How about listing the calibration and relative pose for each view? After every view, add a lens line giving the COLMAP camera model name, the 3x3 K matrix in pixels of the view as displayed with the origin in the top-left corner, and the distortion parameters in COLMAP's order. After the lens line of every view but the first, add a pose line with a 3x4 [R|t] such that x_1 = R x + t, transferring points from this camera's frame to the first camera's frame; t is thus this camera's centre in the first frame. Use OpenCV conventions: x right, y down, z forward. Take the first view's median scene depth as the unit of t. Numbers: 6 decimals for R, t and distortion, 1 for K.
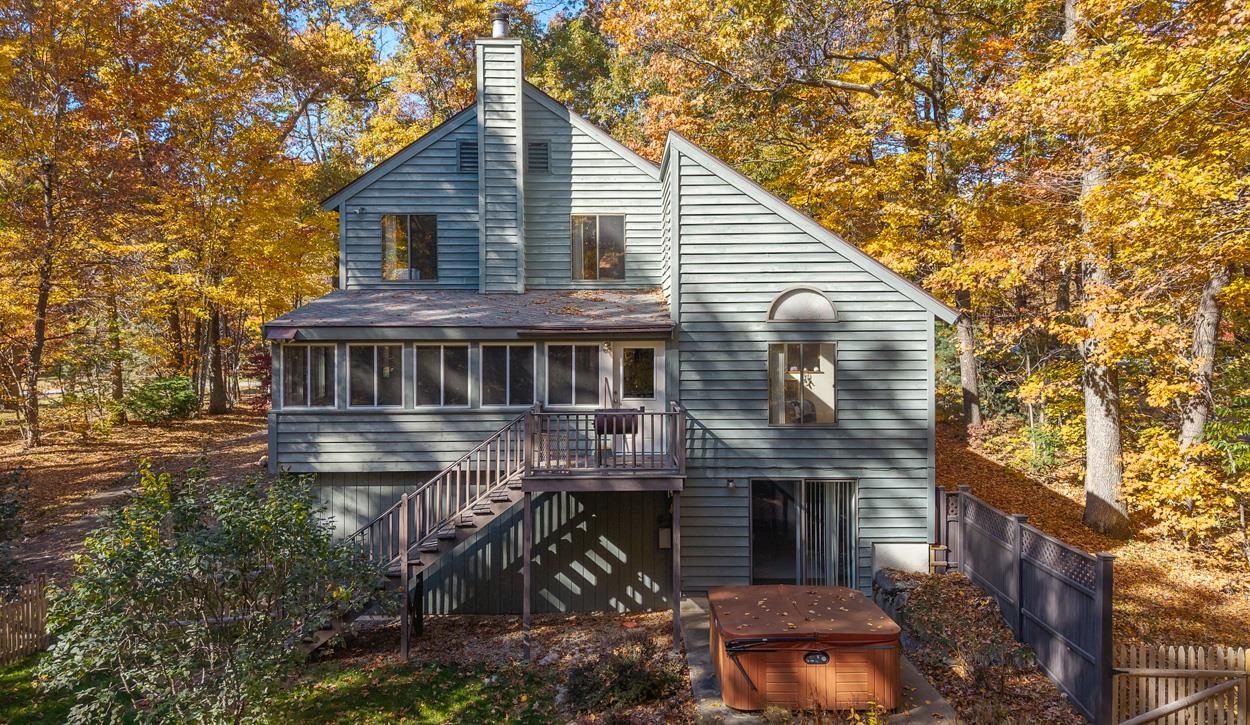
lens RADIAL K [[885.8, 0, 633.2], [0, 885.8, 319.5], [0, 0, 1]] dist [0.005490, 0.000726]
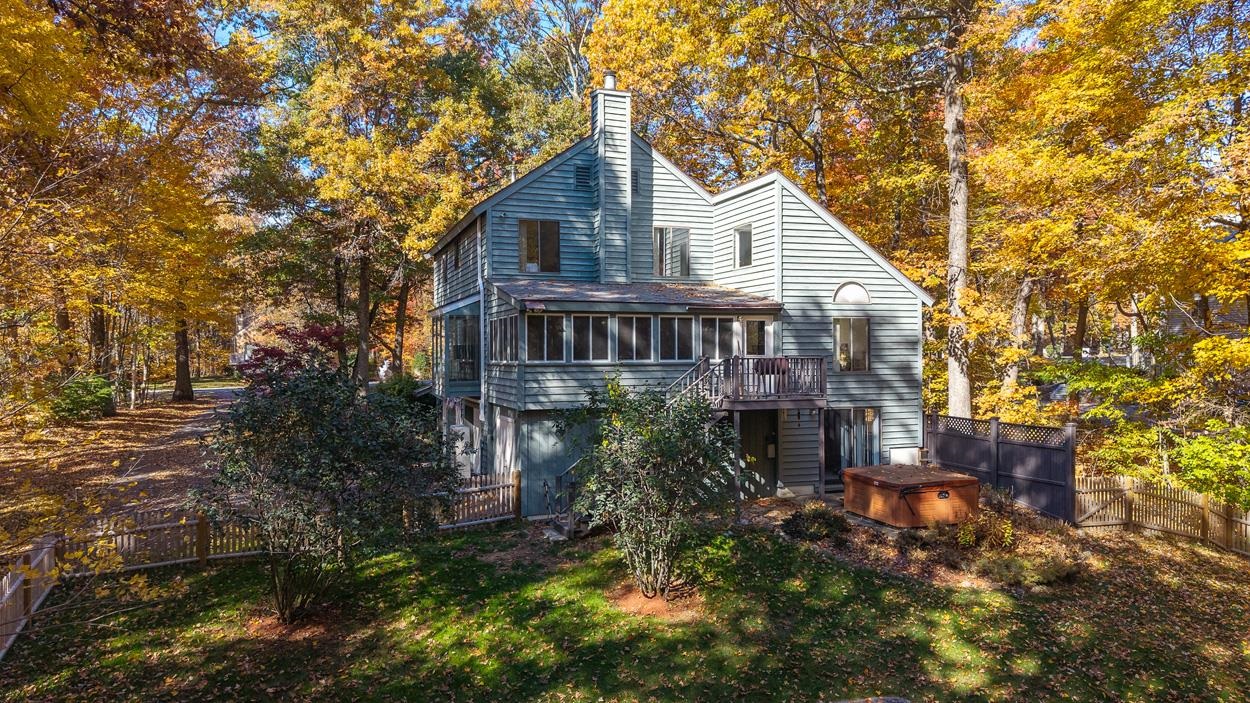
lens RADIAL K [[872.2, 0, 625.0], [0, 872.2, 352.4], [0, 0, 1]] dist [0.005736, 0.000231]
pose [[0.942396, -0.004045, 0.334475, -0.572643], [-0.000301, 0.999916, 0.012940, 0.056531], [-0.334499, -0.012295, 0.942316, -0.233705]]
